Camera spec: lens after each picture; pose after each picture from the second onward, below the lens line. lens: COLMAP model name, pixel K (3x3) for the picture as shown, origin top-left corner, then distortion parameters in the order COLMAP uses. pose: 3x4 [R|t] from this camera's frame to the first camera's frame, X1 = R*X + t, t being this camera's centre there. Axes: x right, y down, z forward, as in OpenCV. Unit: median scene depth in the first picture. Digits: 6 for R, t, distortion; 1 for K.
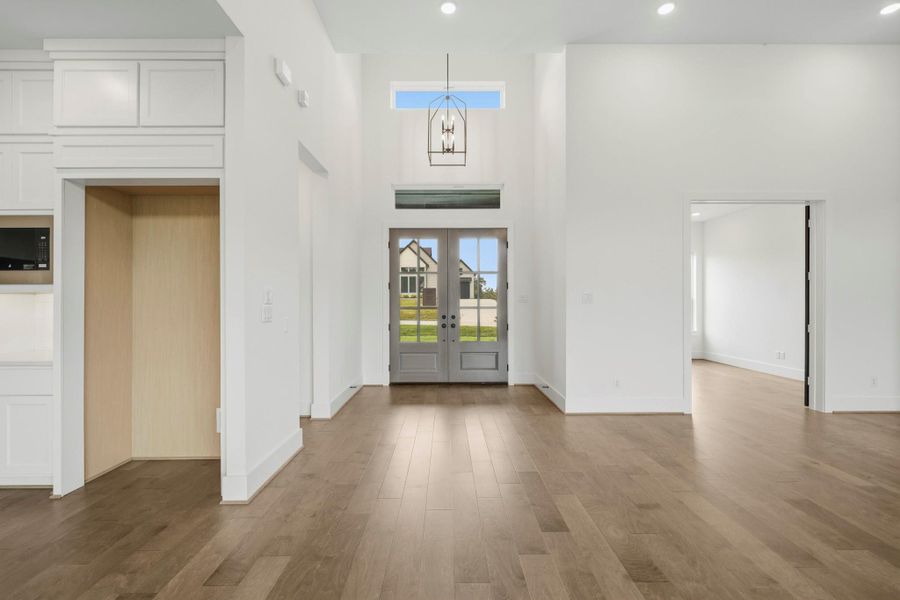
lens RADIAL K [[387.0, 0, 452.2], [0, 387.0, 303.1], [0, 0, 1]] dist [-0.004390, -0.000934]
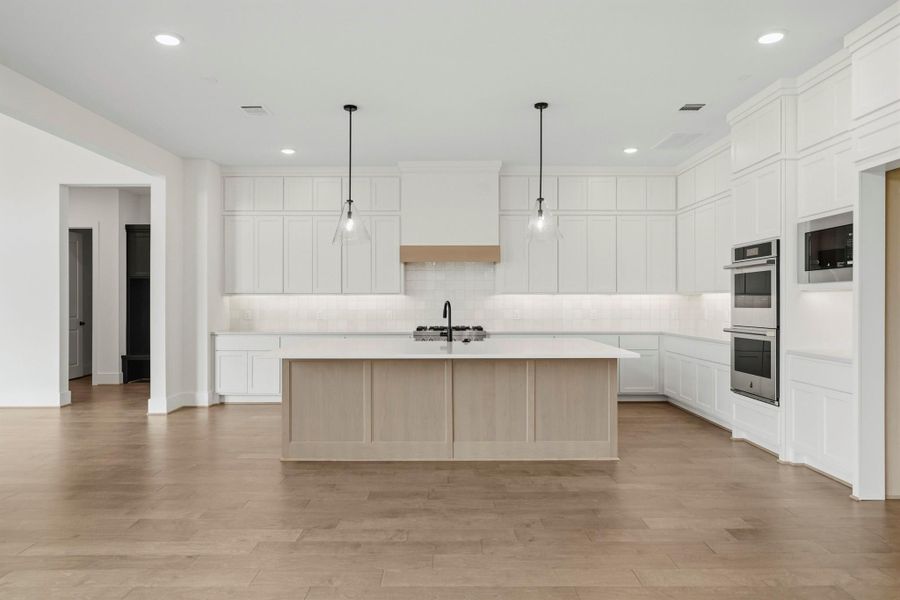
lens RADIAL K [[604.3, 0, 454.8], [0, 604.3, 299.6], [0, 0, 1]] dist [0.004419, -0.000124]
pose [[-0.017103, 0.002245, -0.999851, 0.532429], [0.000758, 0.999997, 0.002232, -0.005678], [0.999853, -0.000720, -0.017104, 0.007213]]
